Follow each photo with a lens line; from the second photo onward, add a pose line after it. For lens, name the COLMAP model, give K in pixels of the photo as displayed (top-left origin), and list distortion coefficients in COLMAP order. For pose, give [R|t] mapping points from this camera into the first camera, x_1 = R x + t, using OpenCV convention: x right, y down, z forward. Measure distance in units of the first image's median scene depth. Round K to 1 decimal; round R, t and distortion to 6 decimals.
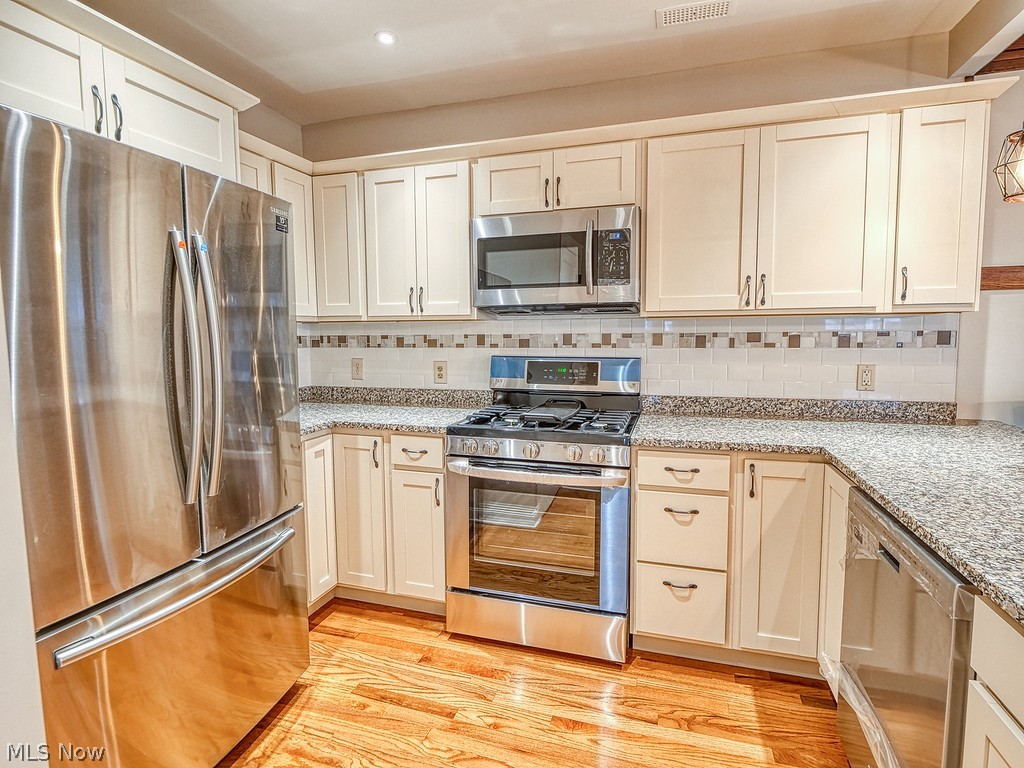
lens RADIAL K [[514.5, 0, 518.7], [0, 514.5, 375.0], [0, 0, 1]] dist [-0.010402, -0.001241]
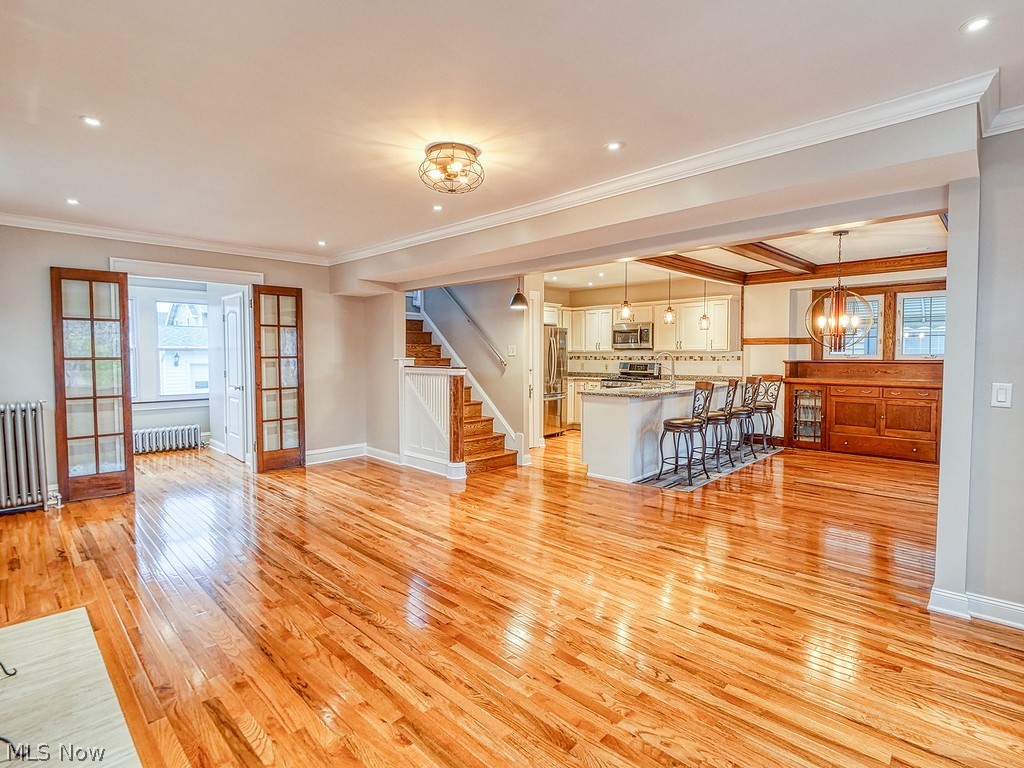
lens RADIAL K [[514.5, 0, 518.4], [0, 514.5, 376.2], [0, 0, 1]] dist [-0.010402, -0.001241]
pose [[0.891161, 0.027129, -0.452875, 1.062454], [-0.046388, 0.998428, -0.031472, 0.227899], [0.451309, 0.049055, 0.891018, -2.765711]]
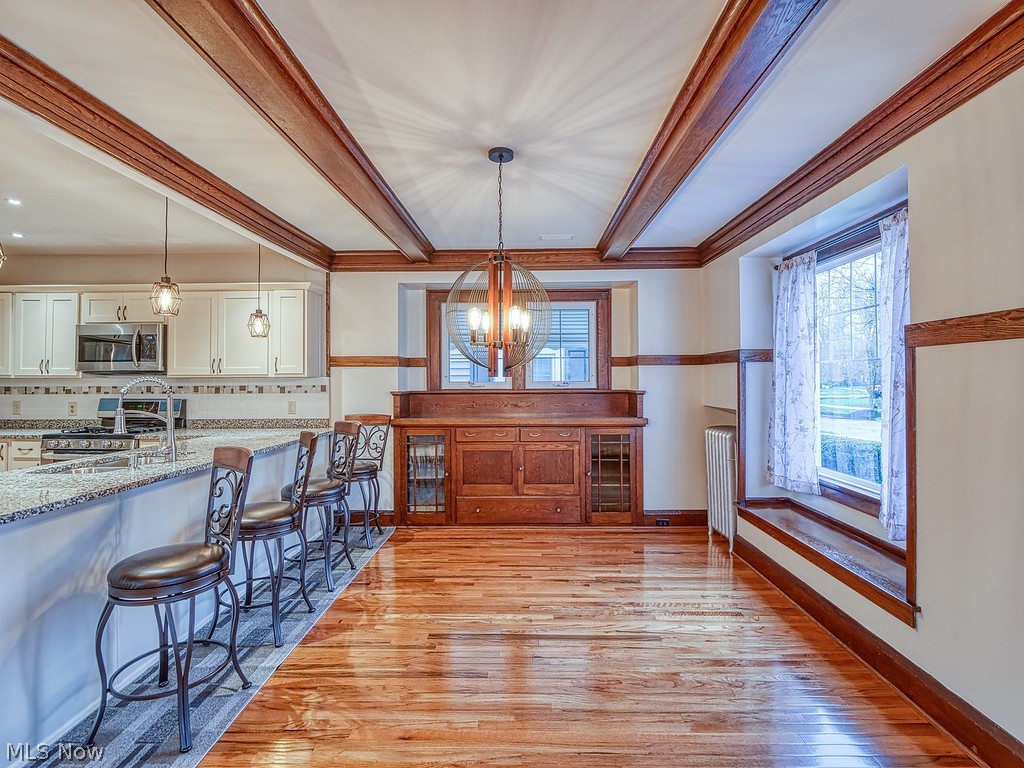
lens RADIAL K [[514.5, 0, 521.8], [0, 514.5, 376.0], [0, 0, 1]] dist [-0.010402, -0.001241]
pose [[0.959209, 0.008430, 0.282571, 1.002138], [0.019597, 0.995168, -0.096210, 0.098469], [-0.282017, 0.097823, 0.954409, -1.289222]]
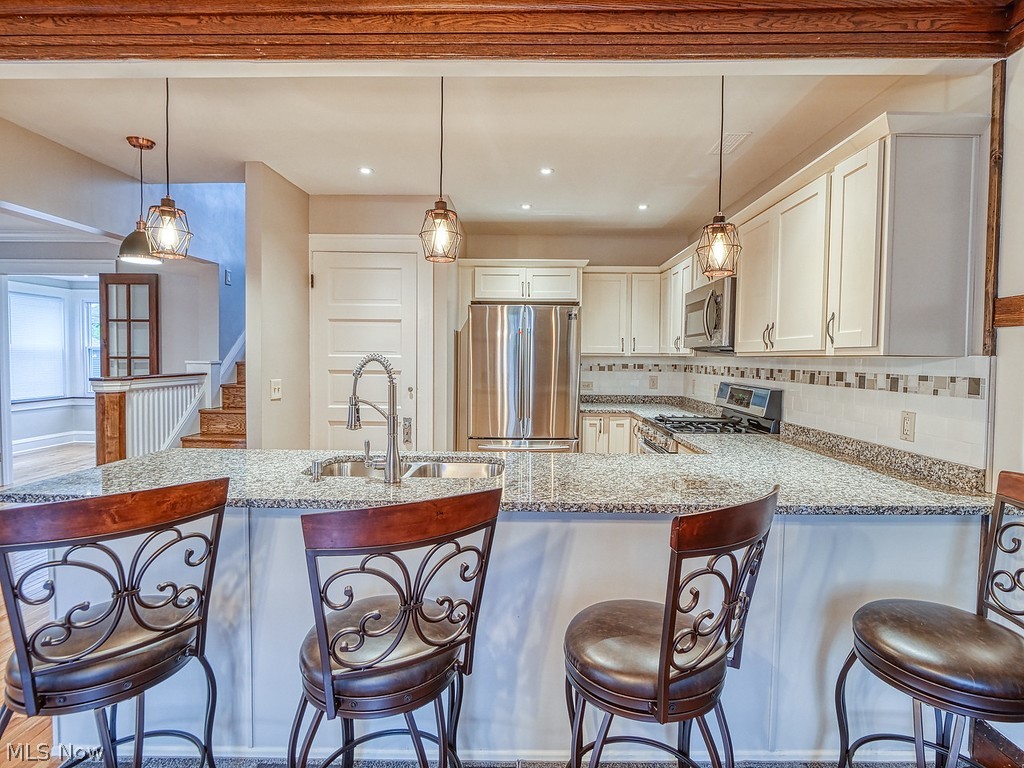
lens RADIAL K [[514.5, 0, 514.2], [0, 514.5, 377.0], [0, 0, 1]] dist [-0.010402, -0.001241]
pose [[0.276769, 0.050108, -0.959629, 1.371022], [-0.098236, 0.994883, 0.023616, -0.034782], [0.955902, 0.087734, 0.280275, 0.079943]]
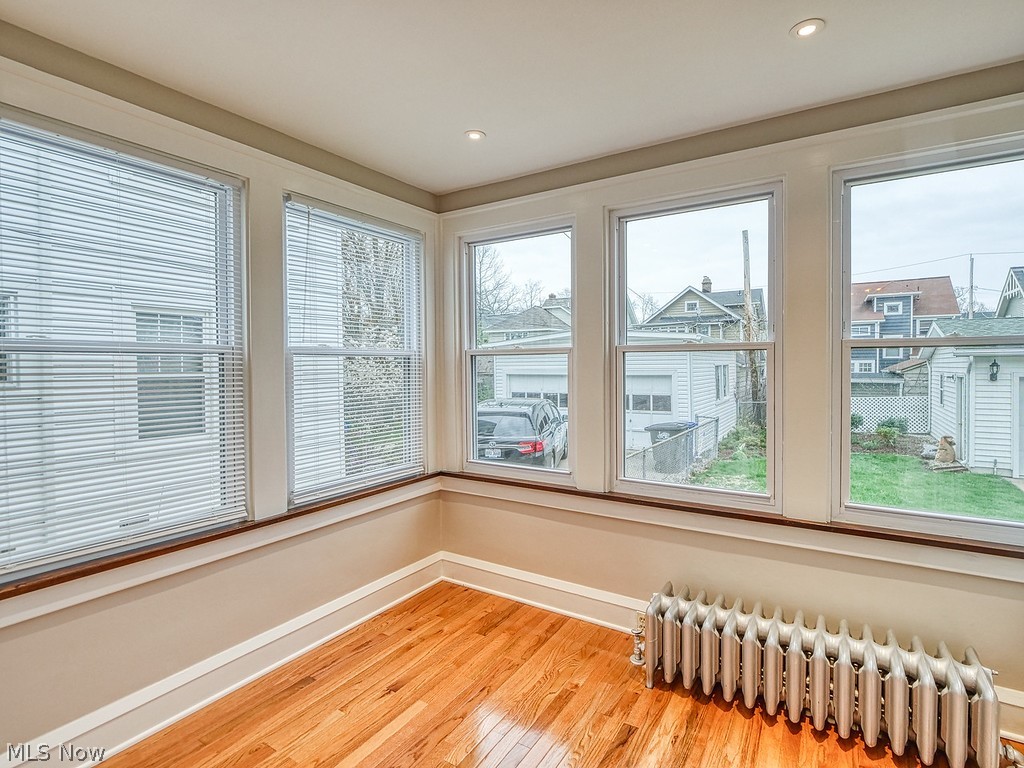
lens RADIAL K [[514.5, 0, 519.0], [0, 514.5, 375.2], [0, 0, 1]] dist [-0.010402, -0.001241]
pose [[-0.253060, 0.028758, -0.967023, -1.408160], [-0.075430, 0.995929, 0.049357, 0.114325], [0.964505, 0.085433, -0.249861, -1.234624]]
